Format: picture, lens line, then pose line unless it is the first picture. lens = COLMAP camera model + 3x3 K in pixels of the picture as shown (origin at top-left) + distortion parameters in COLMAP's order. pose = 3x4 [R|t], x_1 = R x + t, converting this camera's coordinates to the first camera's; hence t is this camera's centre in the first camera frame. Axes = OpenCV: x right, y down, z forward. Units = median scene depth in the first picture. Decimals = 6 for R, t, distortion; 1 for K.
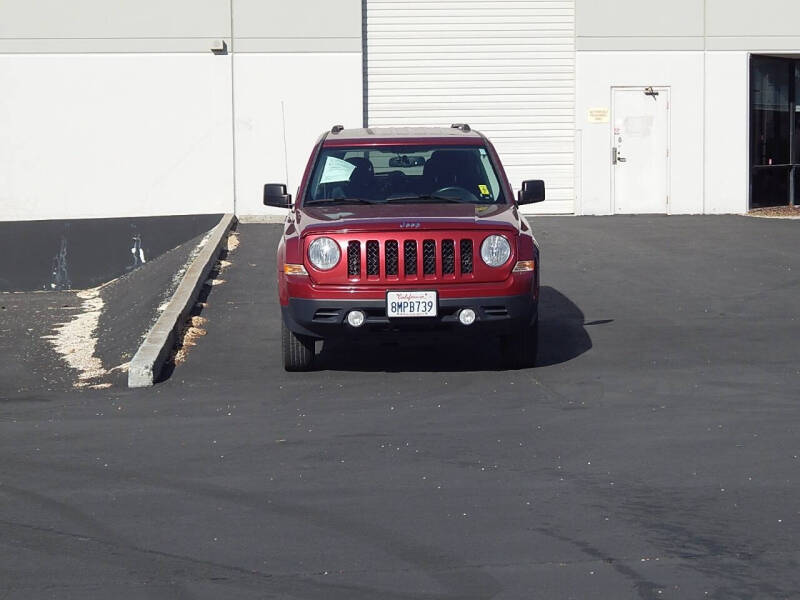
lens RADIAL K [[1647.5, 0, 400.0], [0, 1647.5, 300.0], [0, 0, 1]] dist [0.010295, -0.084919]
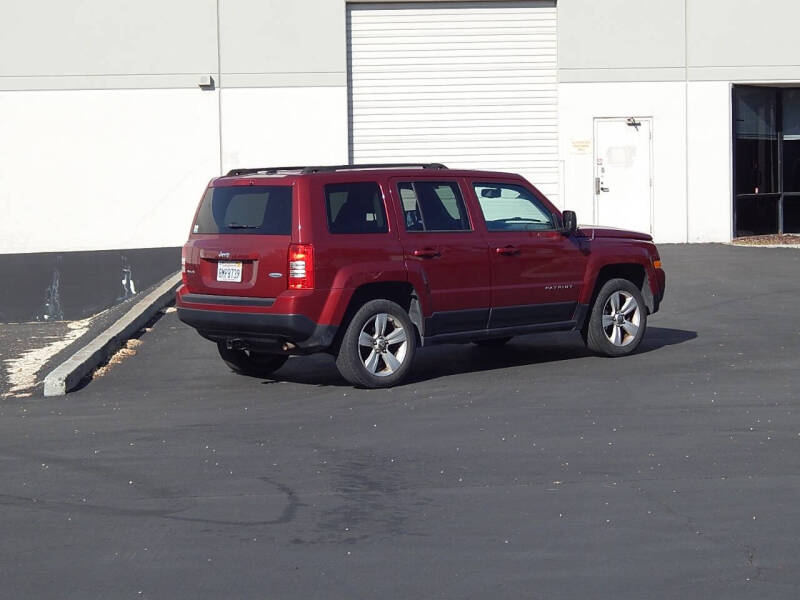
lens RADIAL K [[1792.3, 0, 400.0], [0, 1792.3, 300.0], [0, 0, 1]] dist [0.030781, -0.385436]
pose [[0.999131, -0.004520, -0.041445, 0.054999], [0.003660, 0.999777, -0.020805, 0.004833], [0.041530, 0.020635, 0.998924, -0.102180]]
